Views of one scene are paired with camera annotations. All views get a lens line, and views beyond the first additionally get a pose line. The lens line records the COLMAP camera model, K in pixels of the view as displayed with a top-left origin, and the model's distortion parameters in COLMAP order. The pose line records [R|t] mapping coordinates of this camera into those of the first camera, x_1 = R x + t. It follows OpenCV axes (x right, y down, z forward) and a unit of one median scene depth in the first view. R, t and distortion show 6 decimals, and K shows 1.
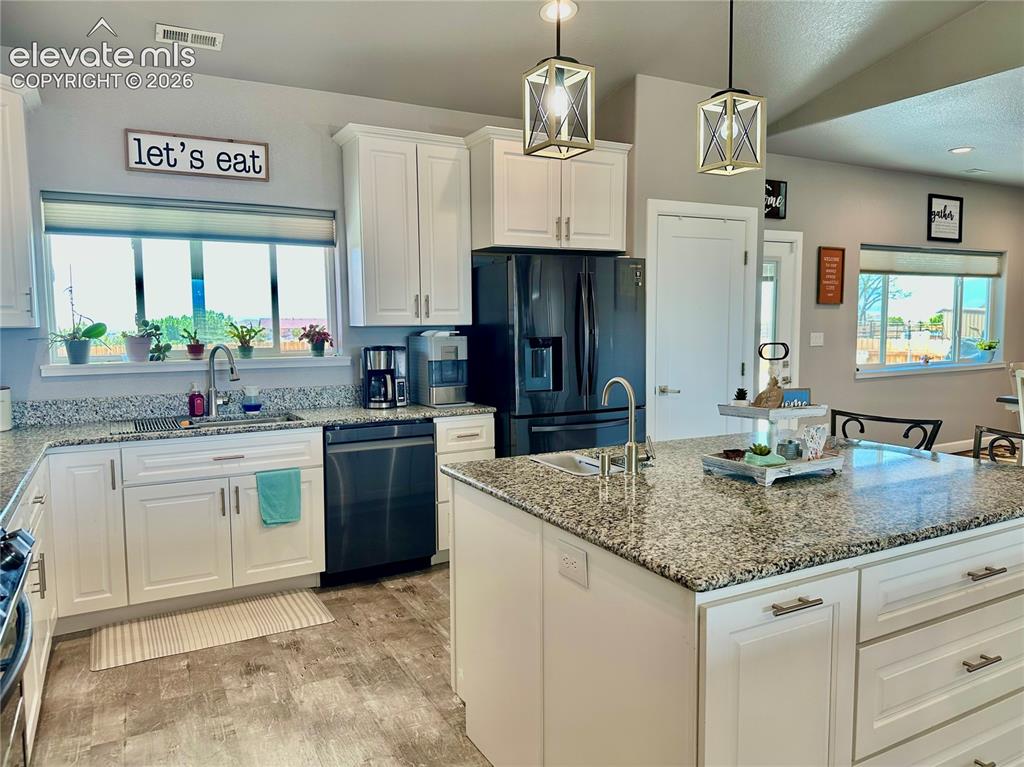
lens RADIAL K [[720.7, 0, 512.0], [0, 720.7, 383.5], [0, 0, 1]] dist [-0.002113, 0.001387]
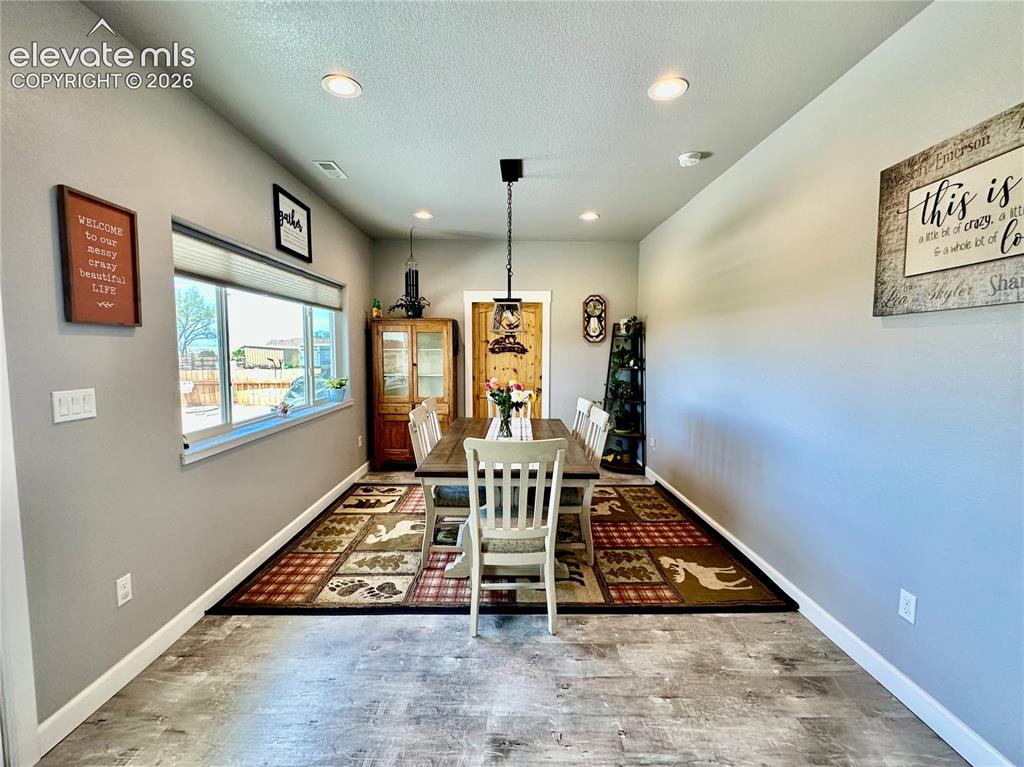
lens RADIAL K [[444.4, 0, 512.0], [0, 444.4, 383.5], [0, 0, 1]] dist [-0.002150, 0.001032]
pose [[0.466355, -0.055957, 0.882826, 0.278974], [0.071937, 0.997091, 0.025199, -0.055306], [-0.881668, 0.051756, 0.469023, 0.577332]]
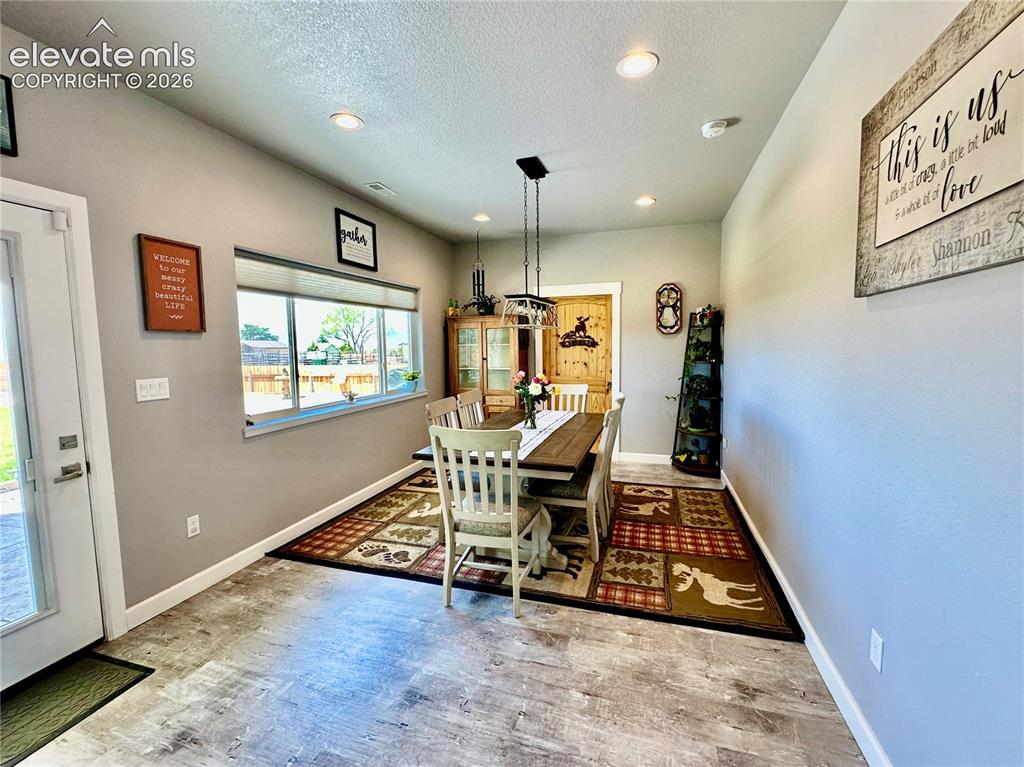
lens RADIAL K [[444.4, 0, 512.0], [0, 444.4, 383.5], [0, 0, 1]] dist [-0.002150, 0.001032]
pose [[0.718635, -0.061376, 0.692673, 0.342272], [0.069607, 0.997444, 0.016164, -0.045597], [-0.691894, 0.036599, 0.721070, 0.466524]]
